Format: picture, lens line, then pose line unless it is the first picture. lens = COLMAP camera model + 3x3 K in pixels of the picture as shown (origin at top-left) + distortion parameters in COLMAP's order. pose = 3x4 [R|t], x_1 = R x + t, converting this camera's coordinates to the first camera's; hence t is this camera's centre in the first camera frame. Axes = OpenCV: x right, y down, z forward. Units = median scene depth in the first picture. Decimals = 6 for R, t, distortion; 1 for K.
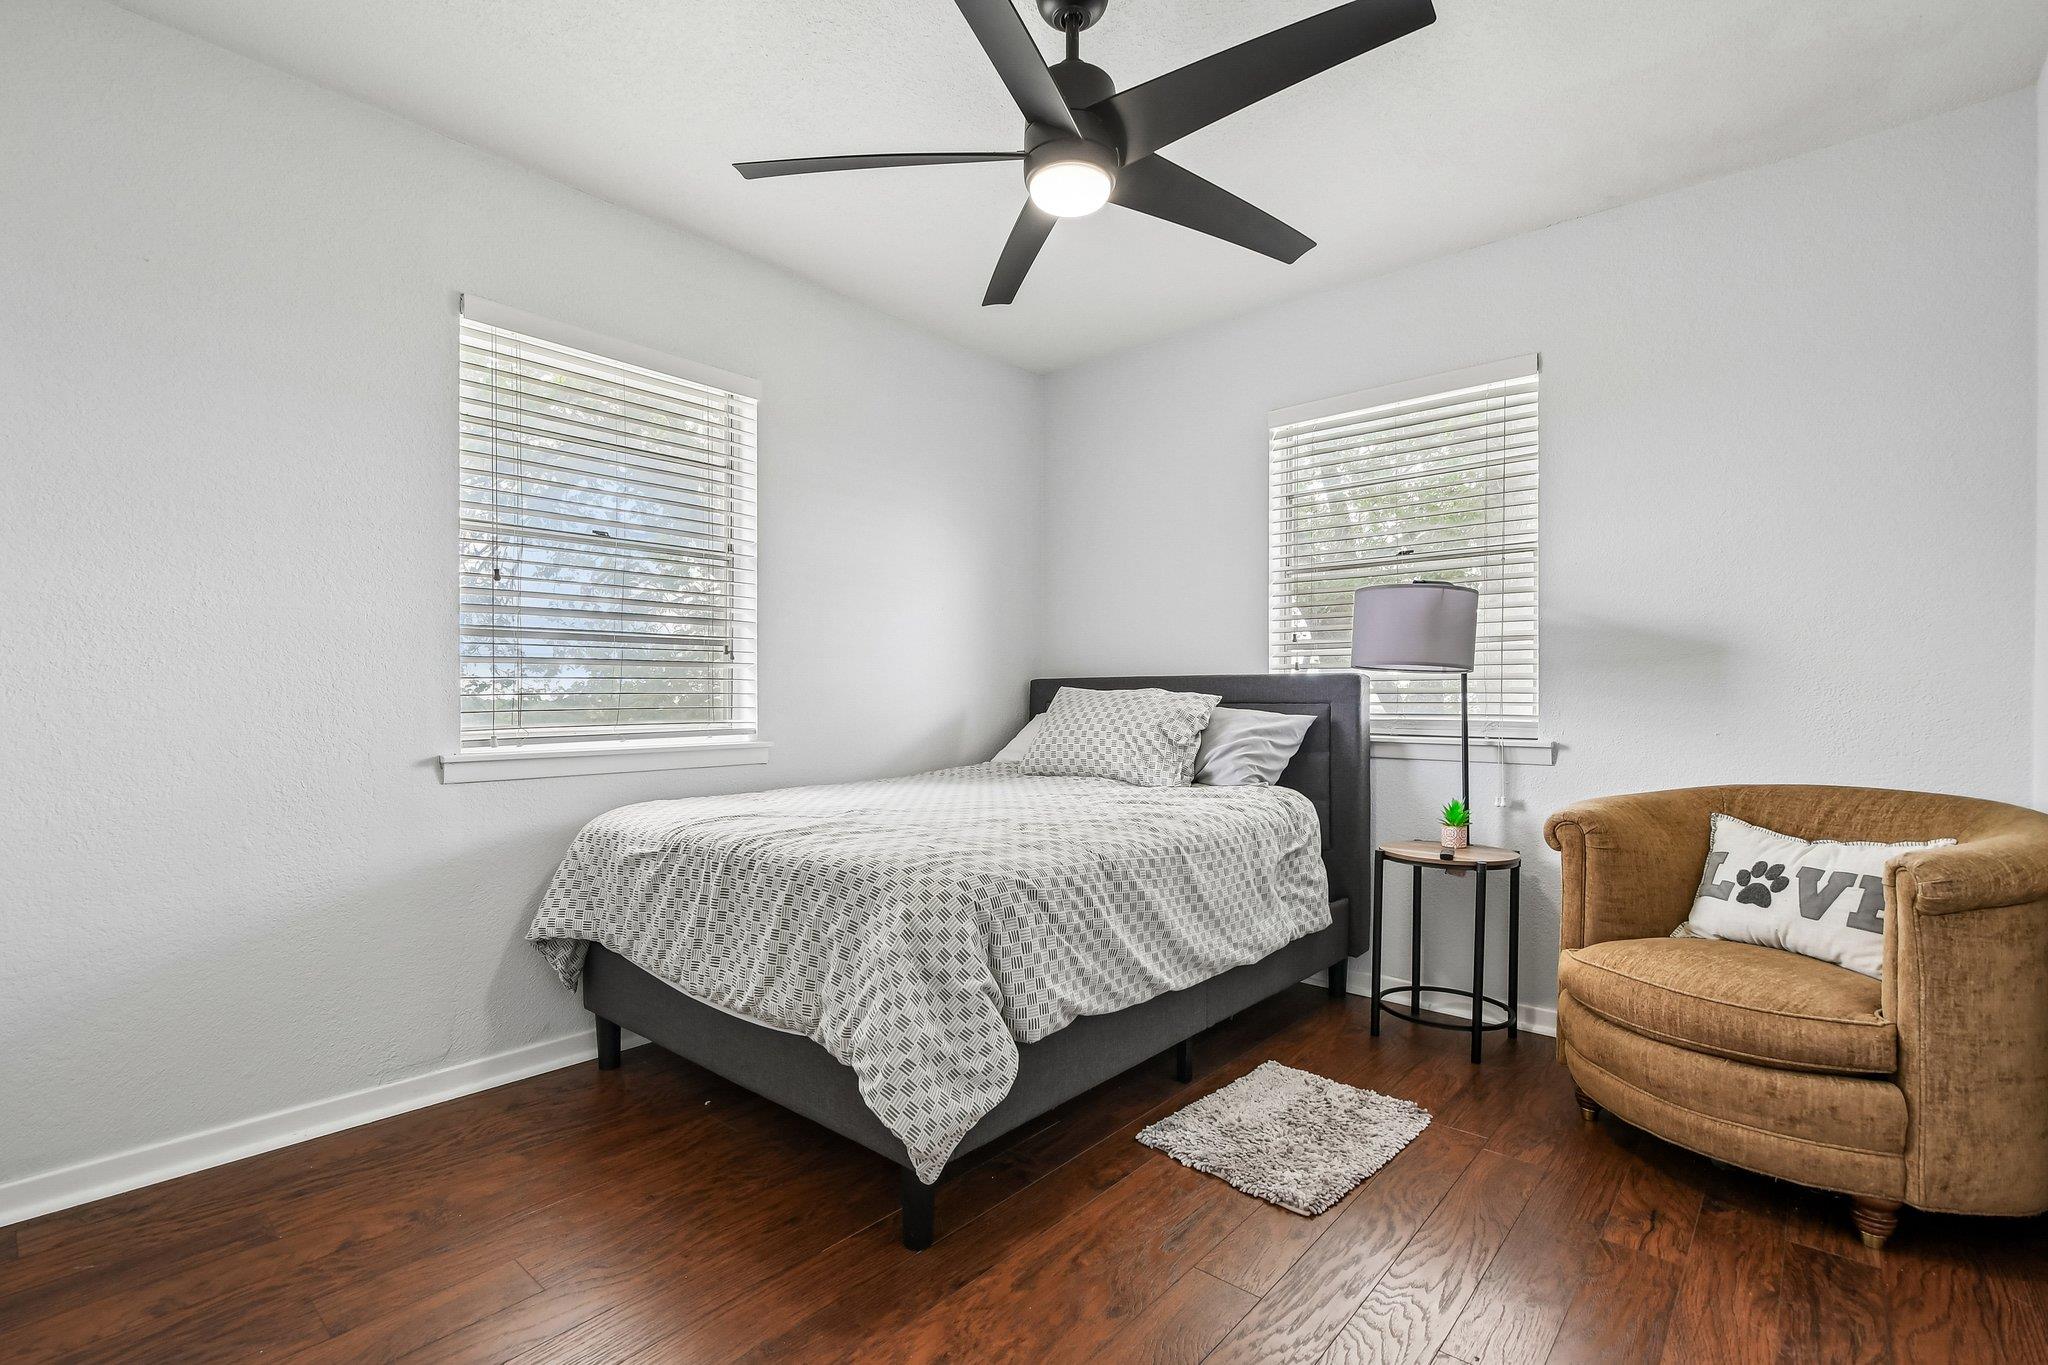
lens RADIAL K [[929.4, 0, 1020.2], [0, 929.4, 692.3], [0, 0, 1]] dist [0.000413, -0.004133]
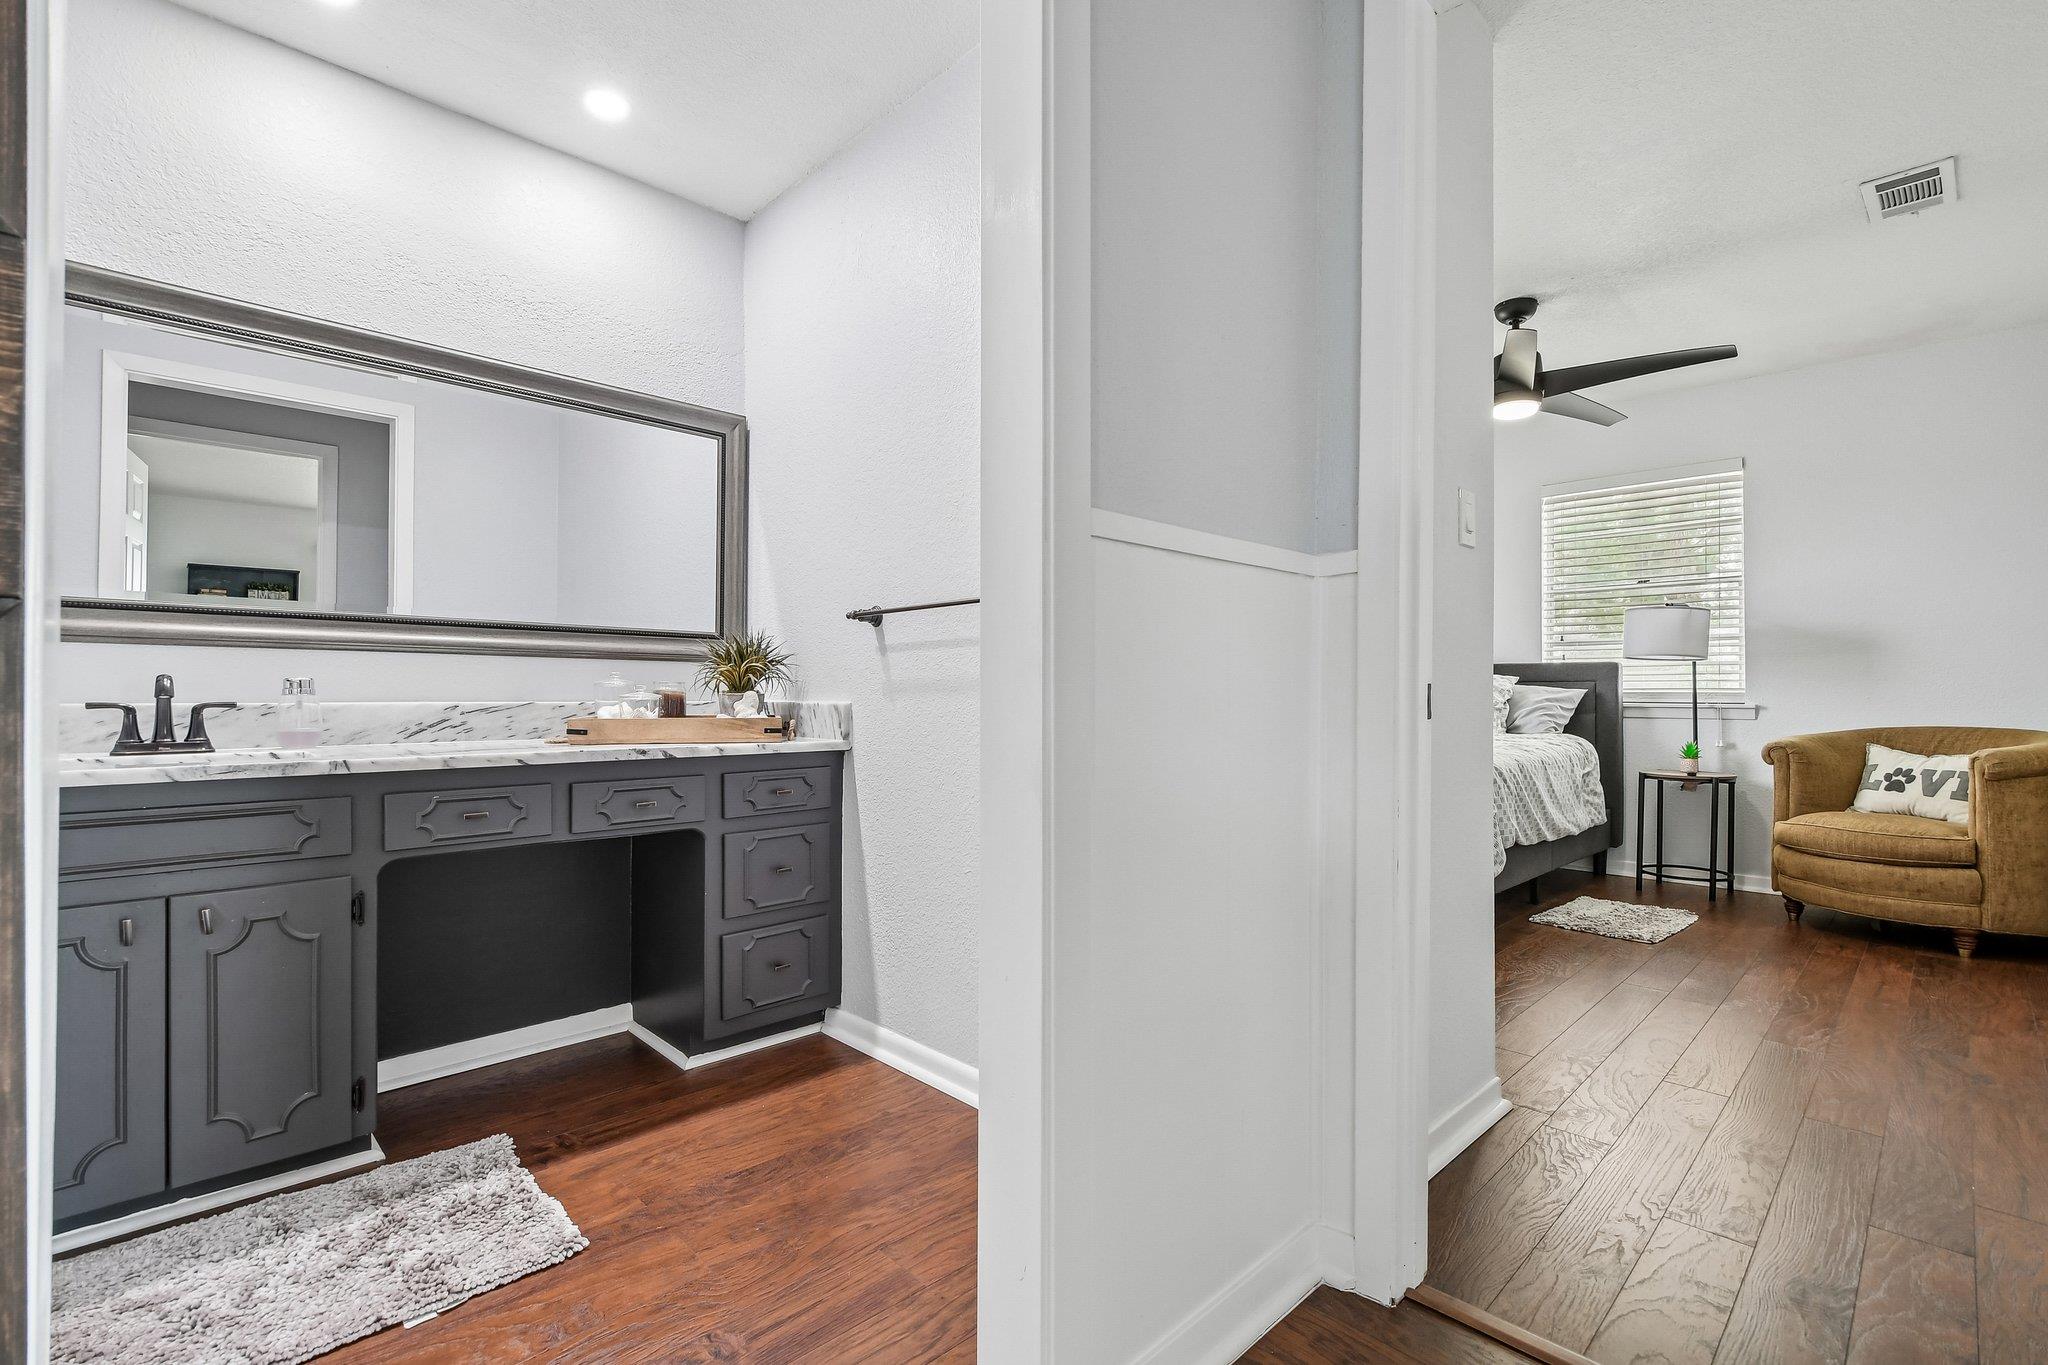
lens RADIAL K [[929.4, 0, 1025.6], [0, 929.4, 680.9], [0, 0, 1]] dist [0.000413, -0.004133]
pose [[0.997413, -0.001188, -0.071879, -0.673003], [0.000546, 0.999960, -0.008954, 0.032716], [0.071887, 0.008891, 0.997373, -0.808436]]
